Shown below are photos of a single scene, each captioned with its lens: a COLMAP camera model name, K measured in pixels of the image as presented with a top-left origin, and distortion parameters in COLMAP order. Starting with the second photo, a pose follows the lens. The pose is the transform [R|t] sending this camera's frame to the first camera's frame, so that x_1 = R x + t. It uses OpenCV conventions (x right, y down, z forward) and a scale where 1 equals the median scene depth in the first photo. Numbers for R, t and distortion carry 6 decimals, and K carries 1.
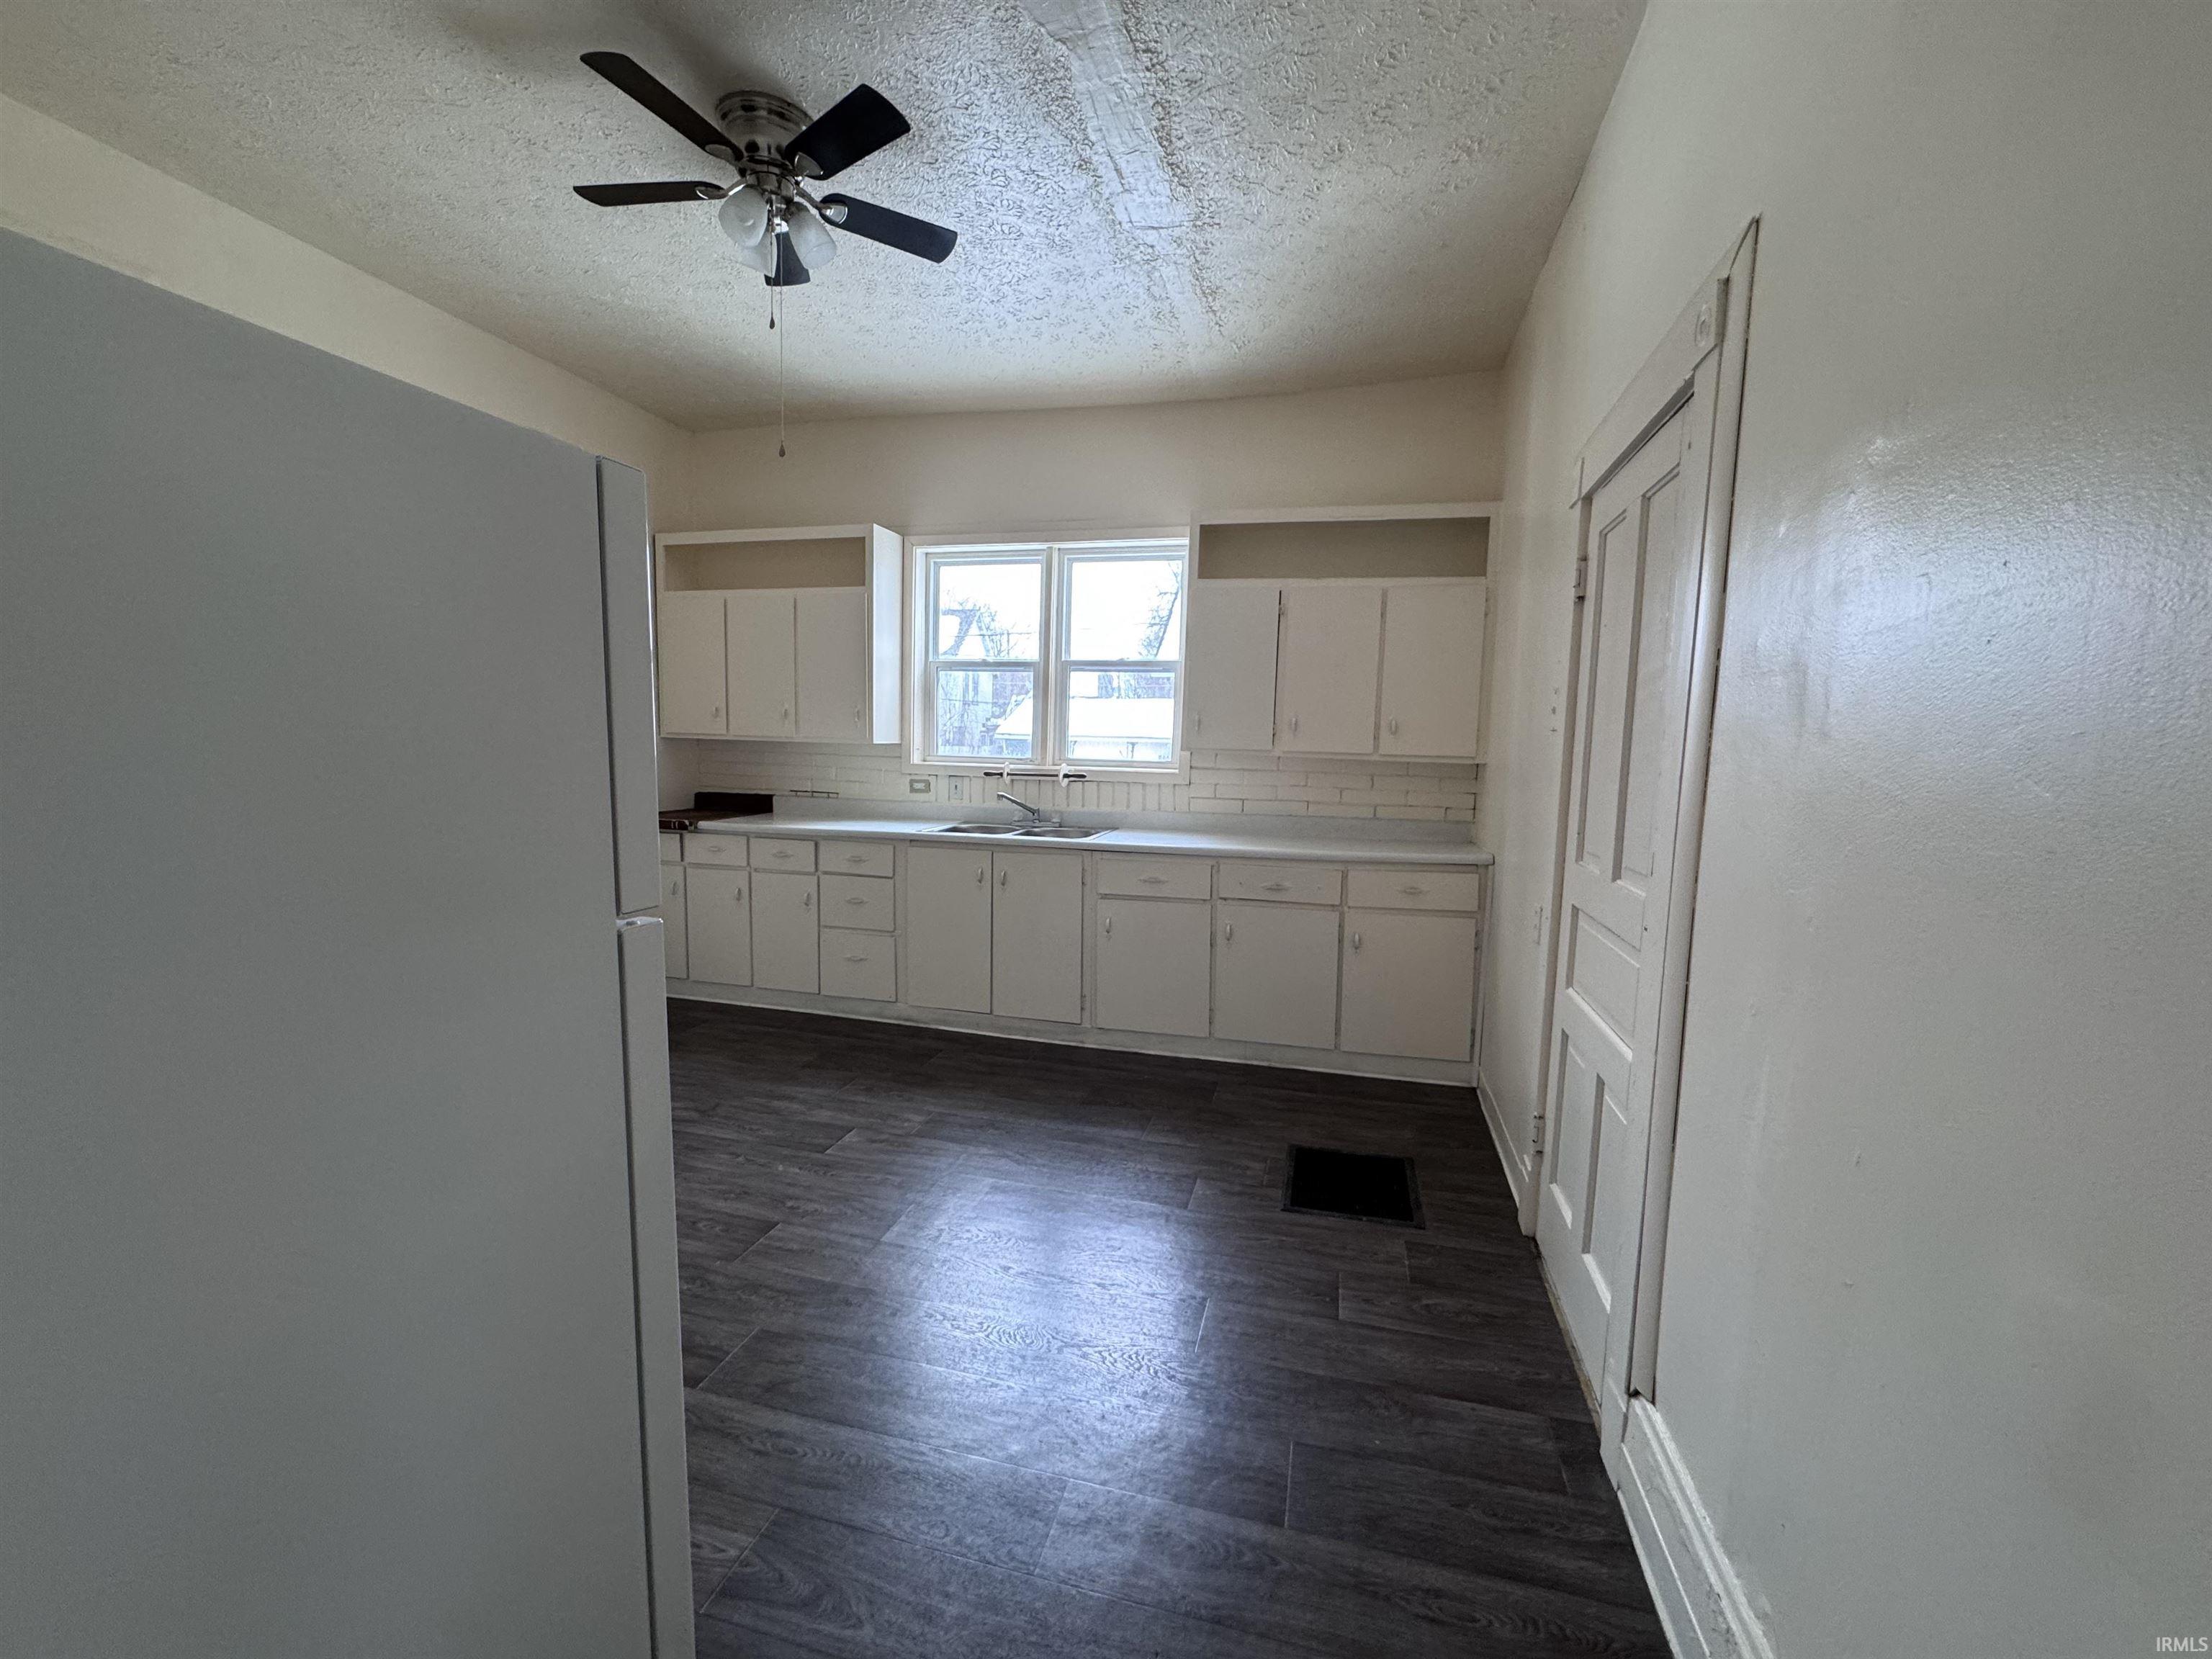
lens RADIAL K [[877.4, 0, 1109.5], [0, 877.4, 838.1], [0, 0, 1]] dist [-0.002504, -0.000170]
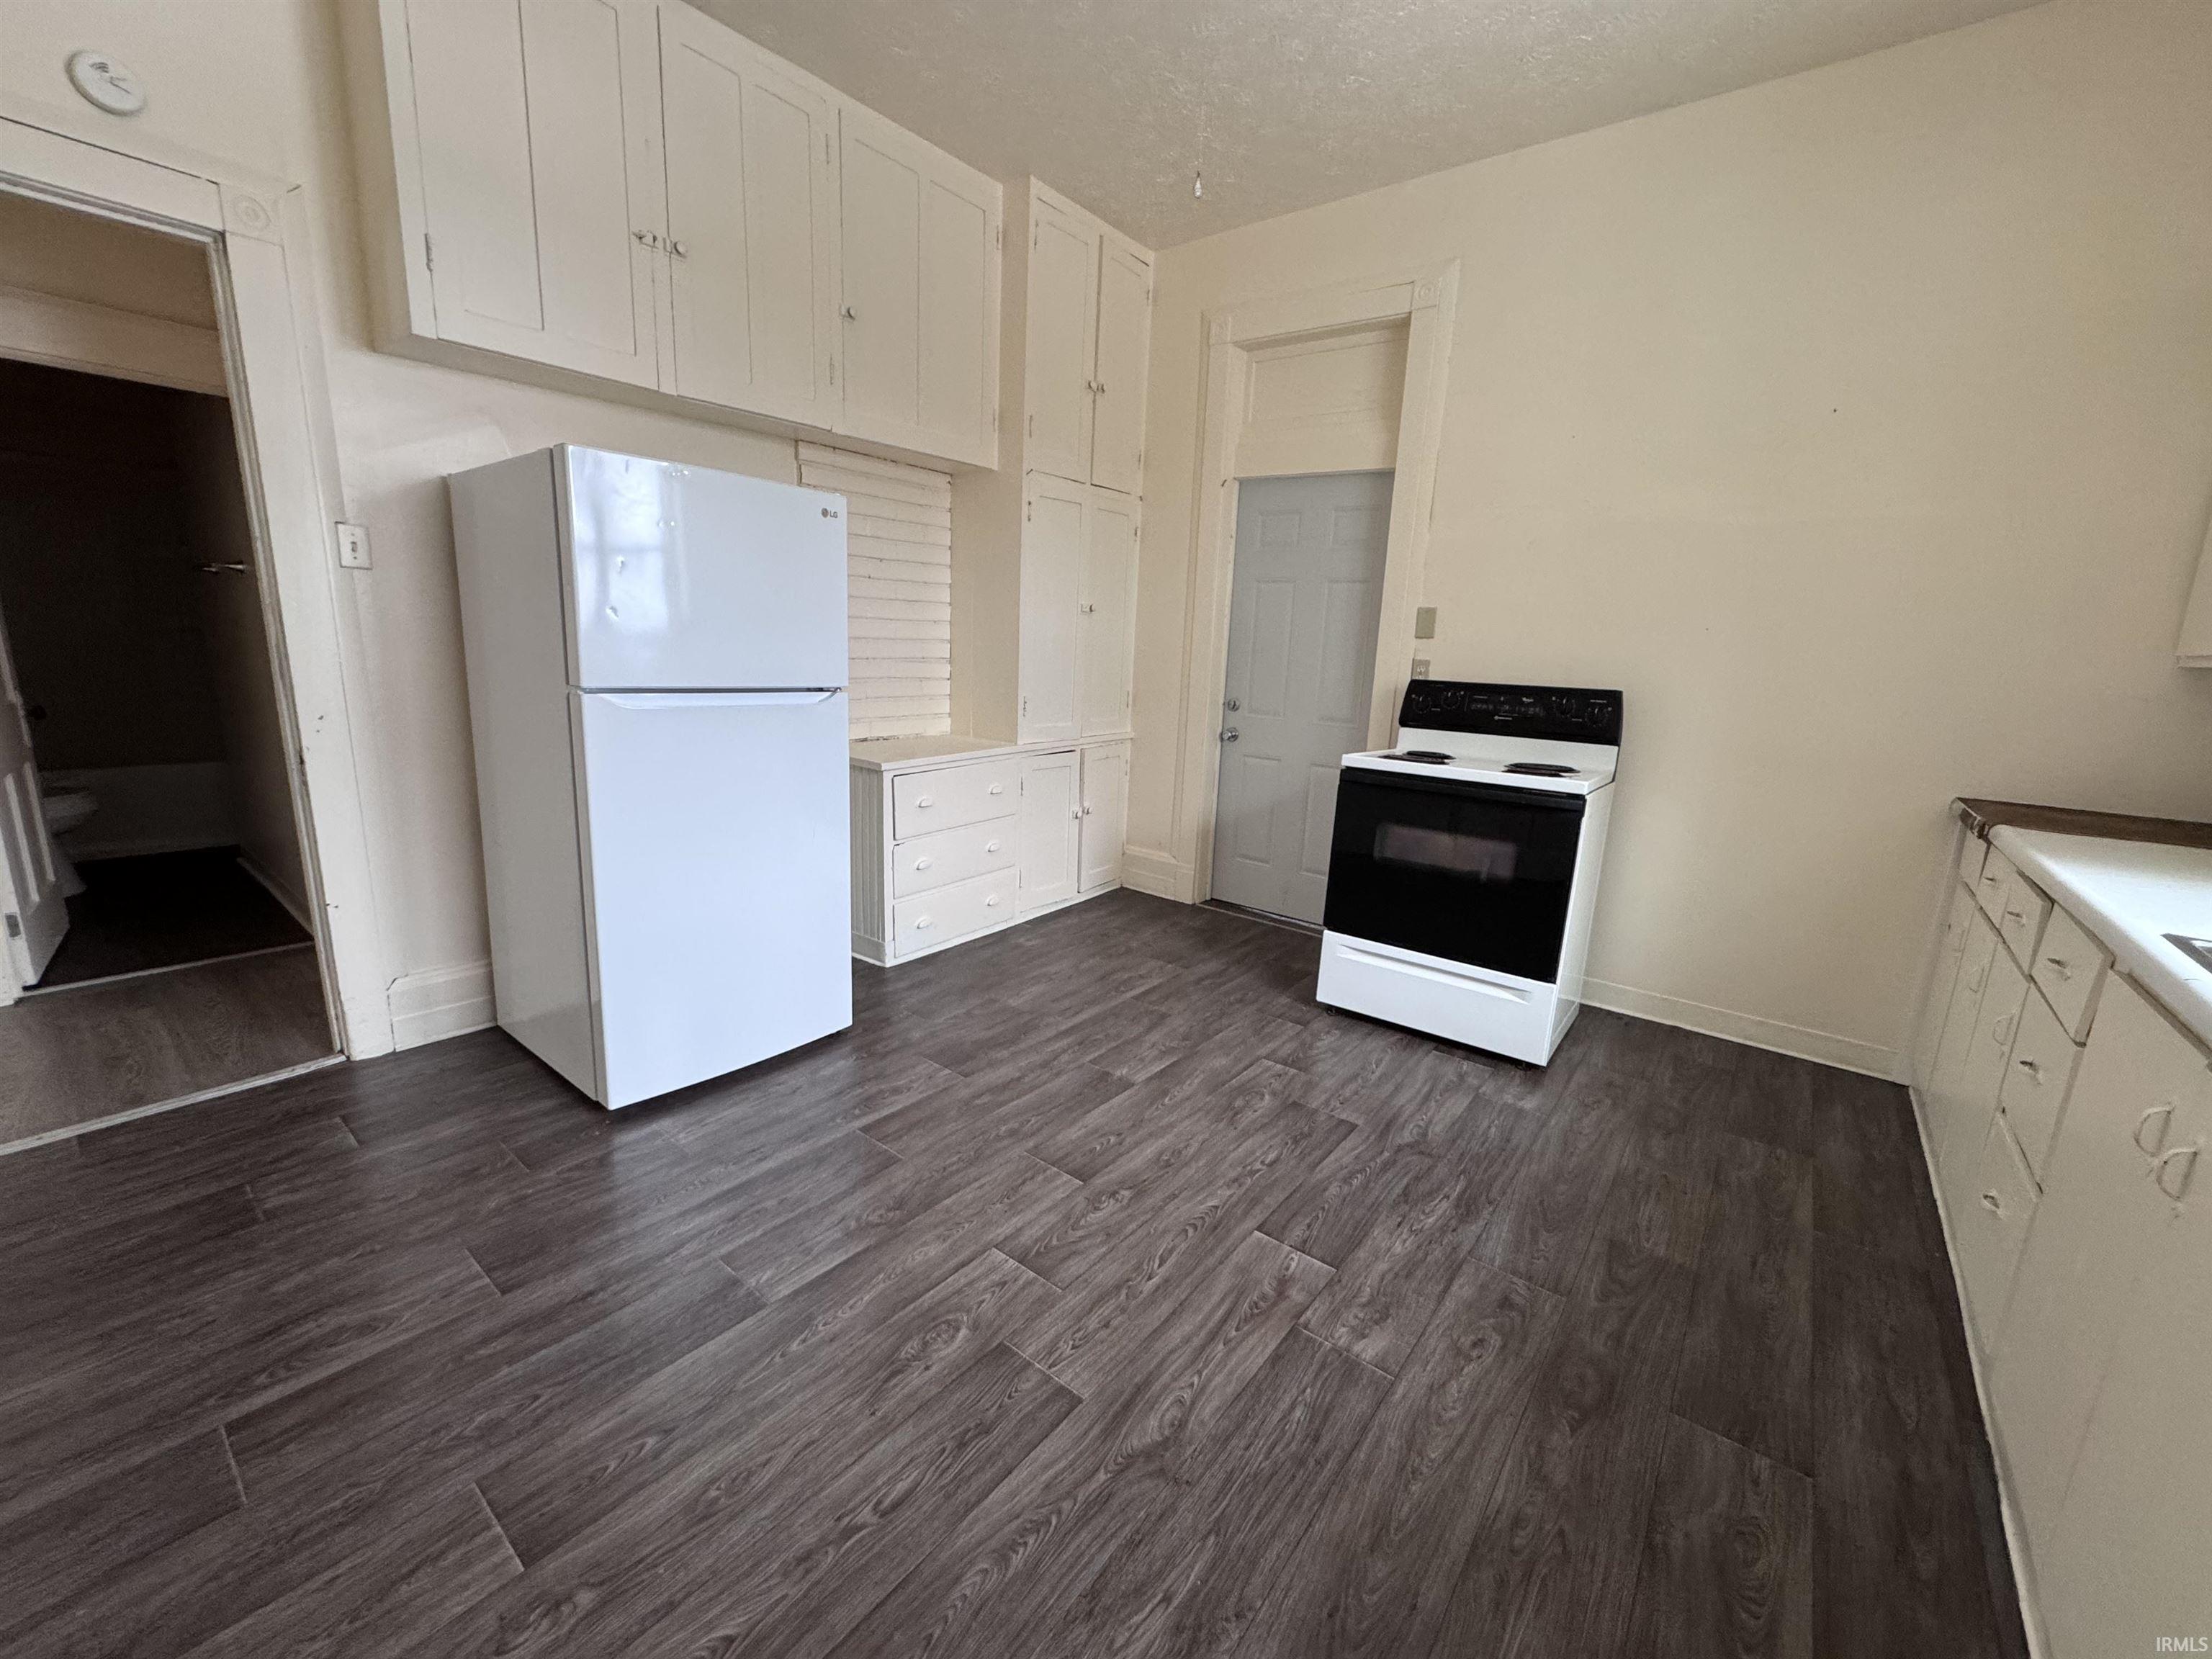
lens RADIAL K [[877.4, 0, 1103.0], [0, 877.4, 825.9], [0, 0, 1]] dist [-0.002504, -0.000170]
pose [[-0.401993, 0.157682, -0.901964, 0.995996], [-0.129785, 0.965303, 0.226598, -0.102690], [0.906398, 0.208152, -0.367580, 1.379454]]
